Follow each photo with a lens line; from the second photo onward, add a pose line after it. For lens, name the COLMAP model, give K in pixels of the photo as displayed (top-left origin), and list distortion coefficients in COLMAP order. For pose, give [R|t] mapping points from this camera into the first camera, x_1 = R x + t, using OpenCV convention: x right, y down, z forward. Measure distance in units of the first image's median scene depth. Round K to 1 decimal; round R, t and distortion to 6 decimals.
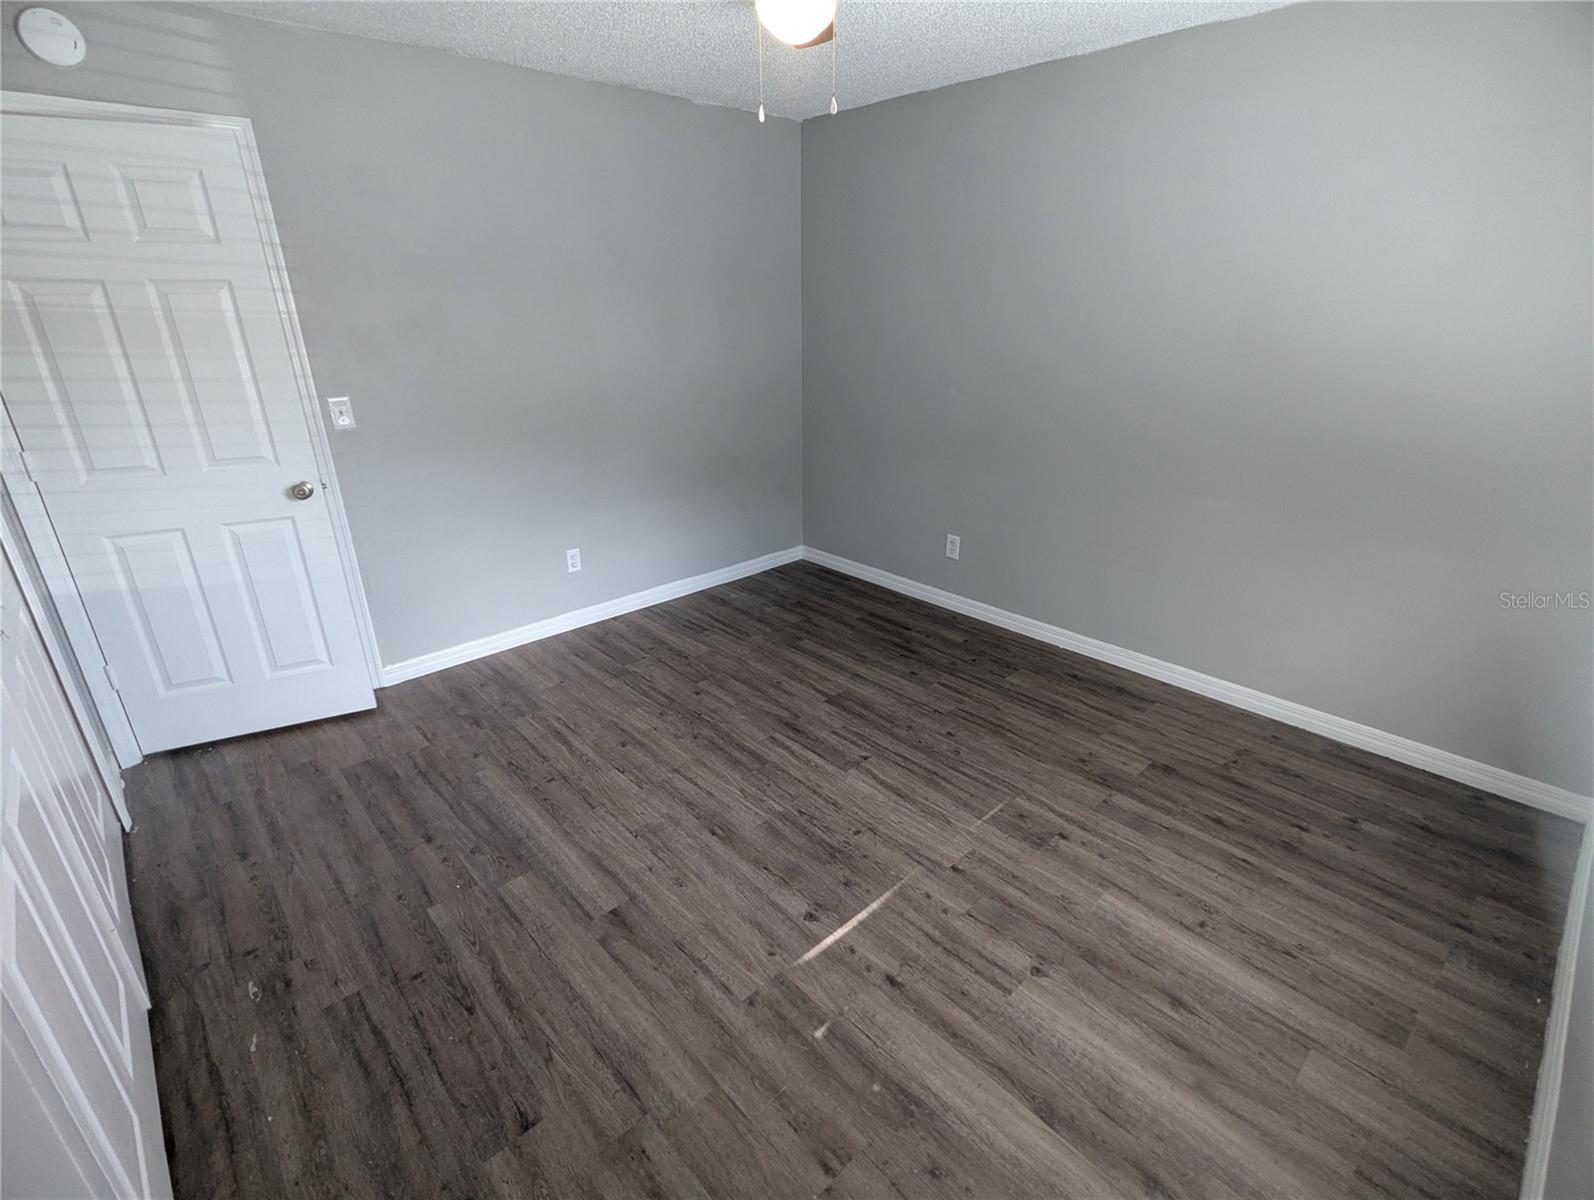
lens RADIAL K [[754.9, 0, 800.4], [0, 754.9, 598.1], [0, 0, 1]] dist [0.000118, 0.000092]
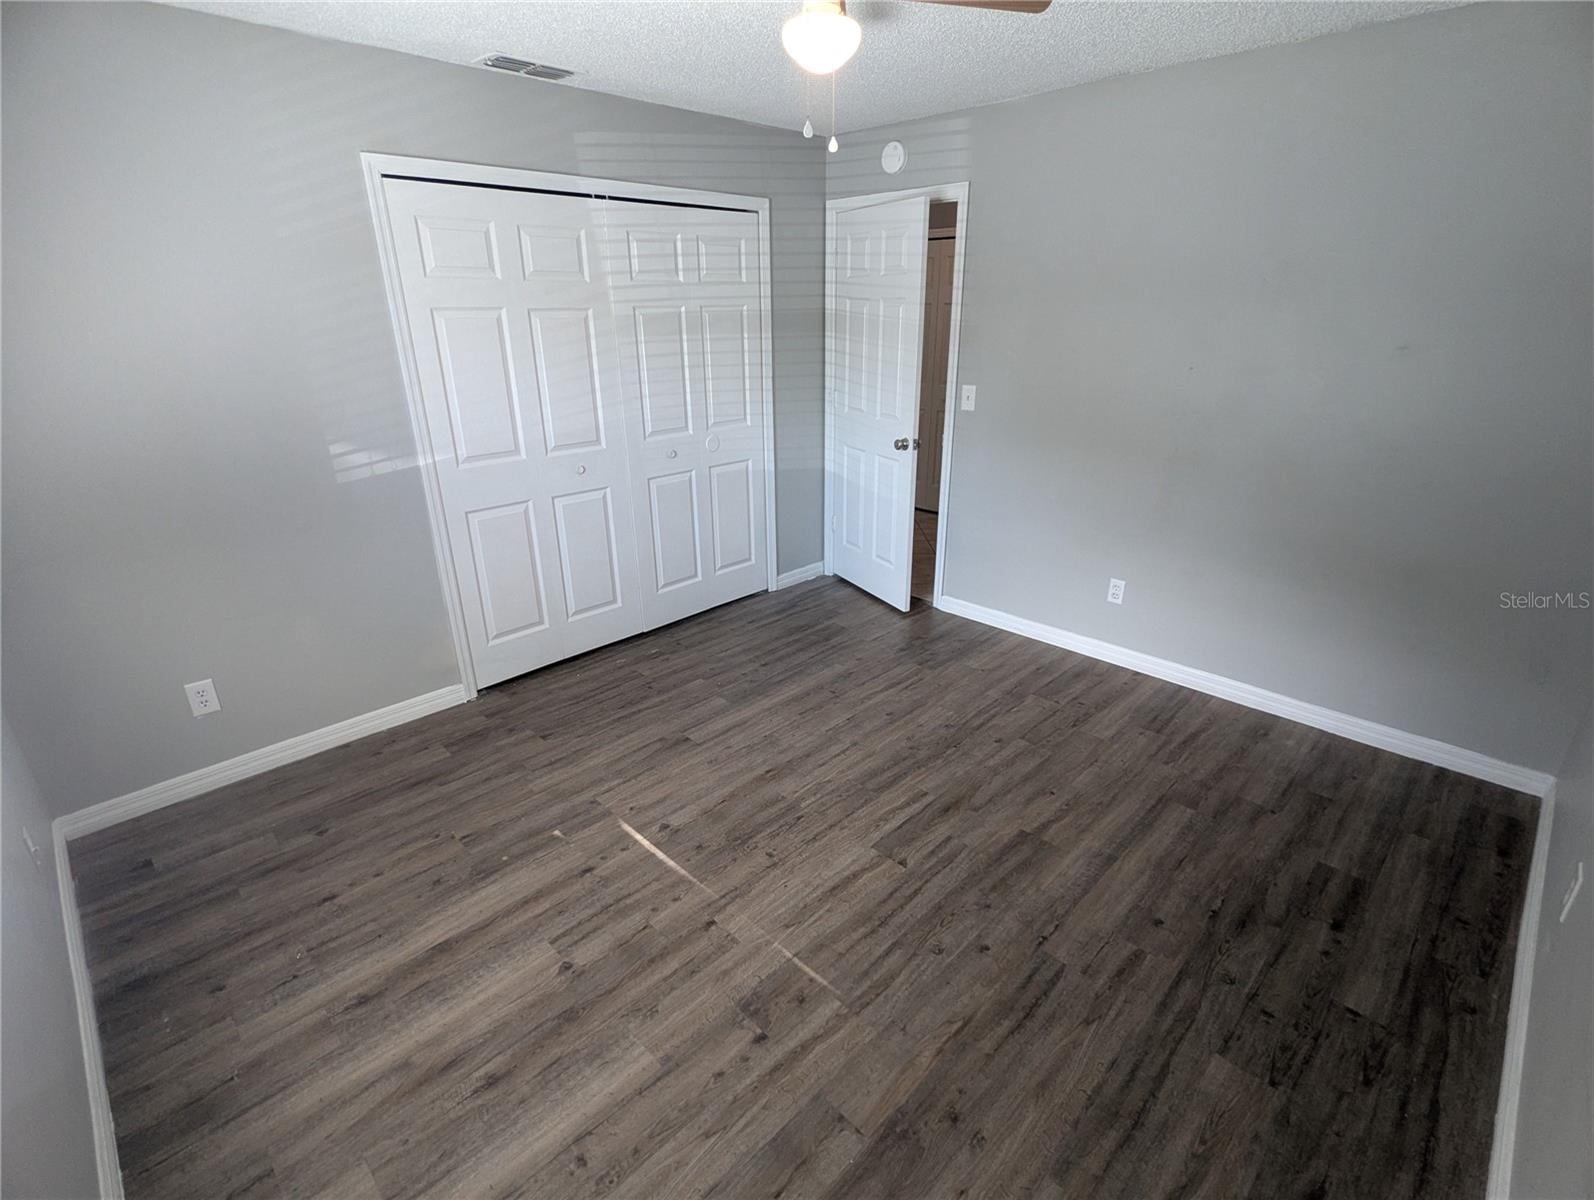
lens RADIAL K [[754.9, 0, 799.8], [0, 754.9, 604.6], [0, 0, 1]] dist [0.000118, 0.000092]
pose [[0.040806, 0.375345, -0.925987, 0.905210], [-0.366896, 0.867645, 0.335528, -0.335579], [0.929367, 0.326049, 0.173118, 0.782229]]
